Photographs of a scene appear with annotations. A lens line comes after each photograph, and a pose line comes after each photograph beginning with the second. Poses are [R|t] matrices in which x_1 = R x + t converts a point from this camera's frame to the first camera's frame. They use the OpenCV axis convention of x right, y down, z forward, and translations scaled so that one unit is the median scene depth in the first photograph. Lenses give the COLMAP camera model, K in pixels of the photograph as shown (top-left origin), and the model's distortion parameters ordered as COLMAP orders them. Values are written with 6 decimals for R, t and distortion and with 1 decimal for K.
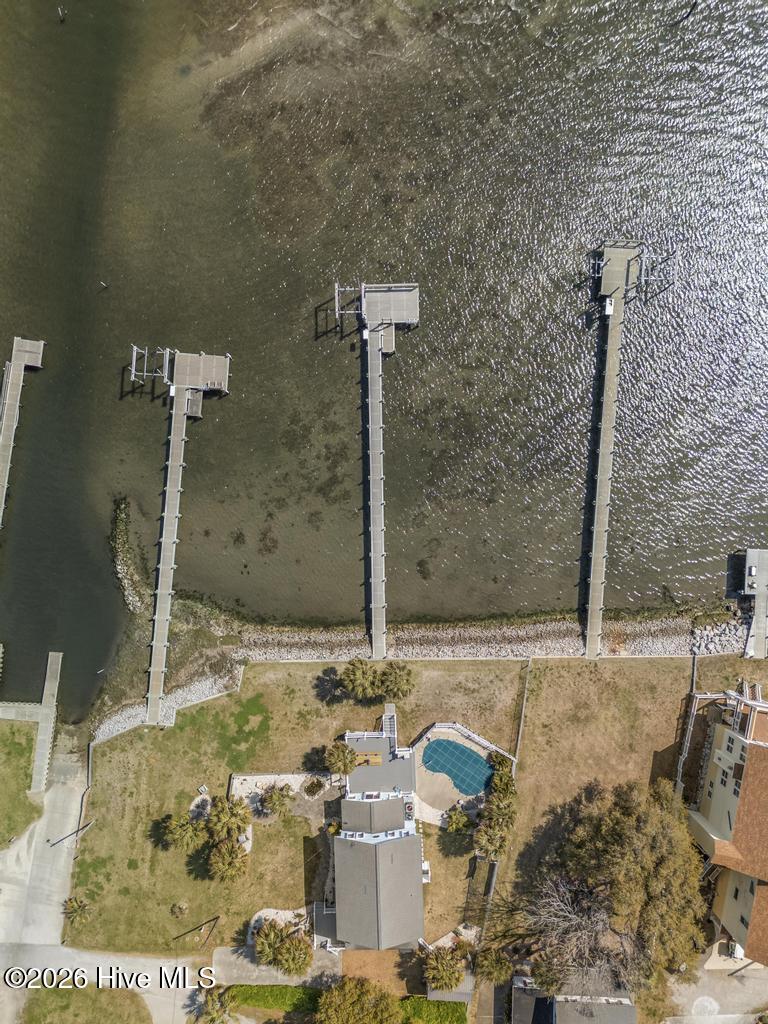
lens RADIAL K [[754.7, 0, 388.5], [0, 754.7, 509.7], [0, 0, 1]] dist [0.062608, -0.056416]
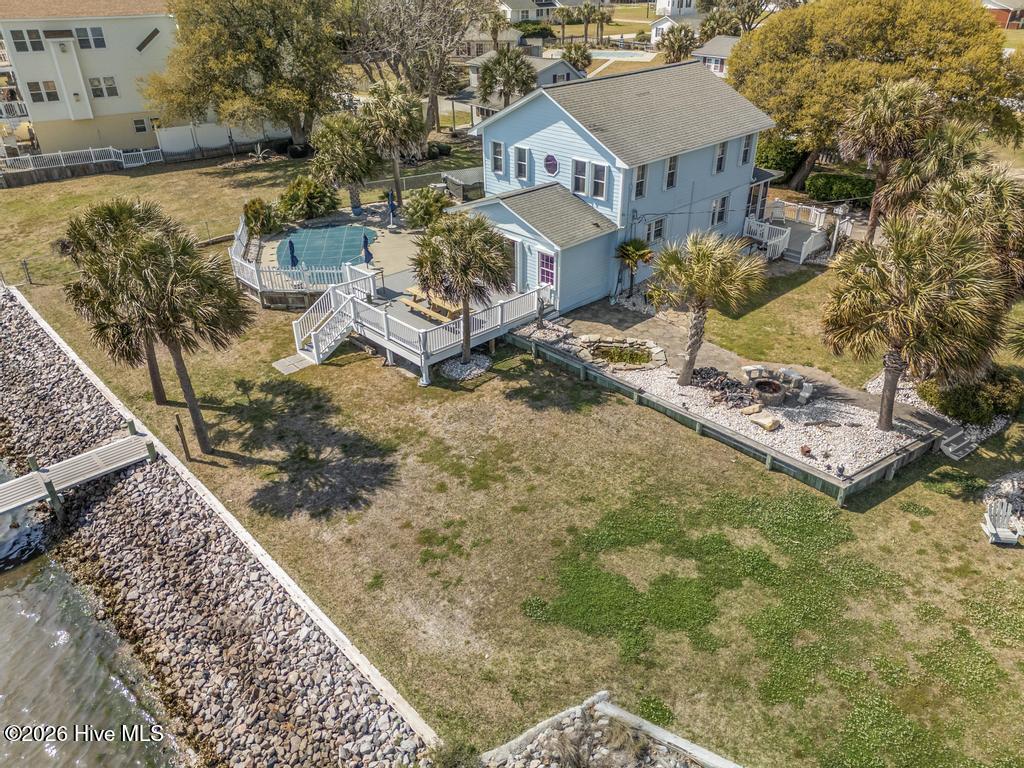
lens RADIAL K [[754.7, 0, 512.4], [0, 754.7, 389.3], [0, 0, 1]] dist [0.062608, -0.056416]
pose [[-0.665539, -0.353956, 0.657094, -0.283021], [0.746328, -0.324144, 0.581314, 0.141188], [0.007233, 0.877294, 0.479898, 0.860769]]
